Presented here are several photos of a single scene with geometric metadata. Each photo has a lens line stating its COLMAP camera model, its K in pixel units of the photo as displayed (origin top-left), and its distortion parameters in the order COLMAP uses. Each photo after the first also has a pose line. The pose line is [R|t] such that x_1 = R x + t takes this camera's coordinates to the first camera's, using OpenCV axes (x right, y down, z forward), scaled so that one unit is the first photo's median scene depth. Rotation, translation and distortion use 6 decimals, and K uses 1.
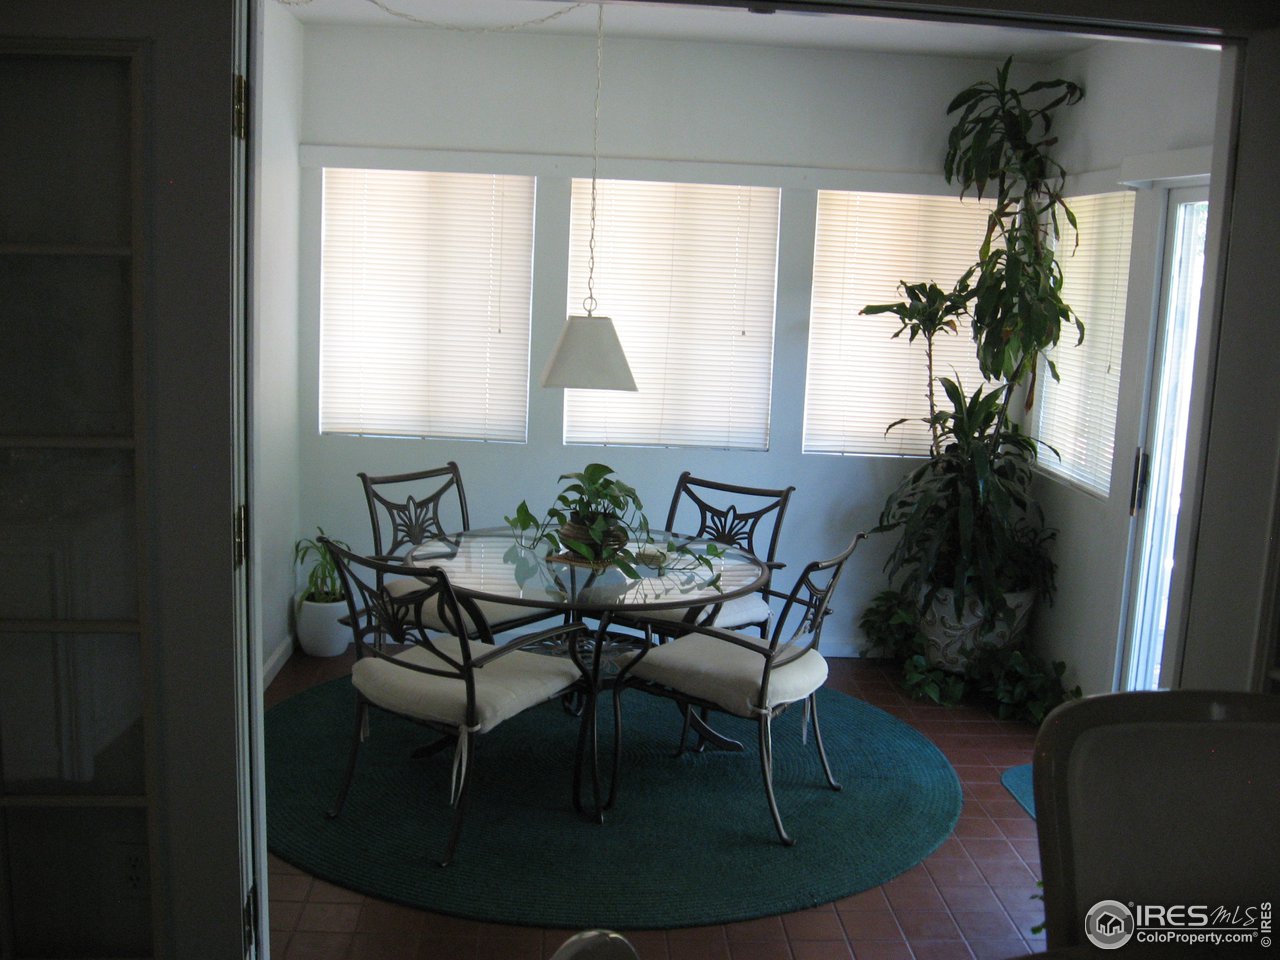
lens RADIAL K [[1332.6, 0, 634.7], [0, 1332.6, 486.4], [0, 0, 1]] dist [-0.122693, 0.015489]
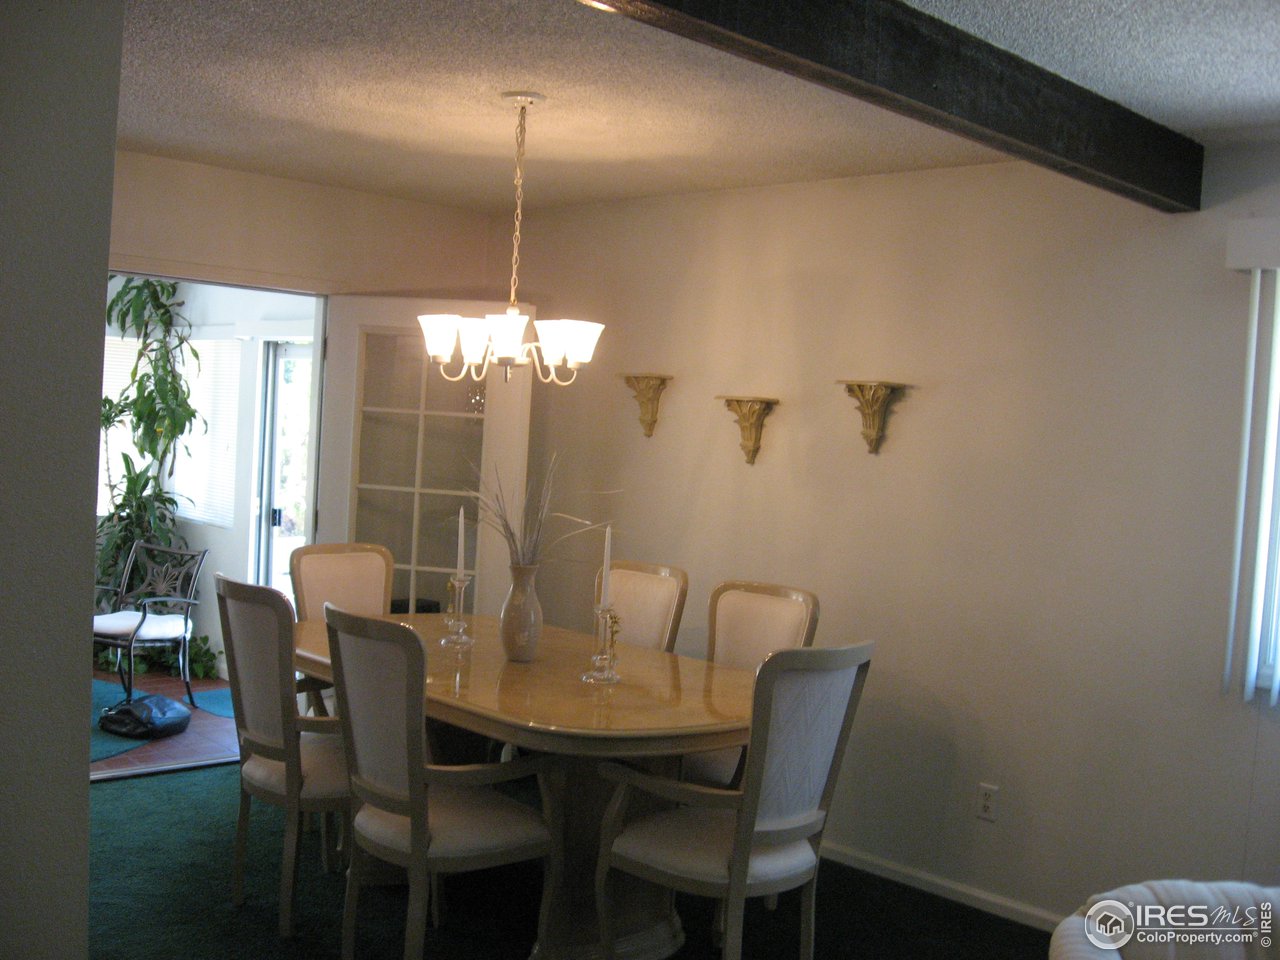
lens RADIAL K [[1332.6, 0, 634.7], [0, 1332.6, 486.4], [0, 0, 1]] dist [-0.122693, 0.015489]
pose [[0.753928, -0.026815, 0.656409, -0.296470], [0.078157, 0.995732, -0.049092, 0.068984], [-0.652291, 0.088315, 0.752806, -0.496051]]
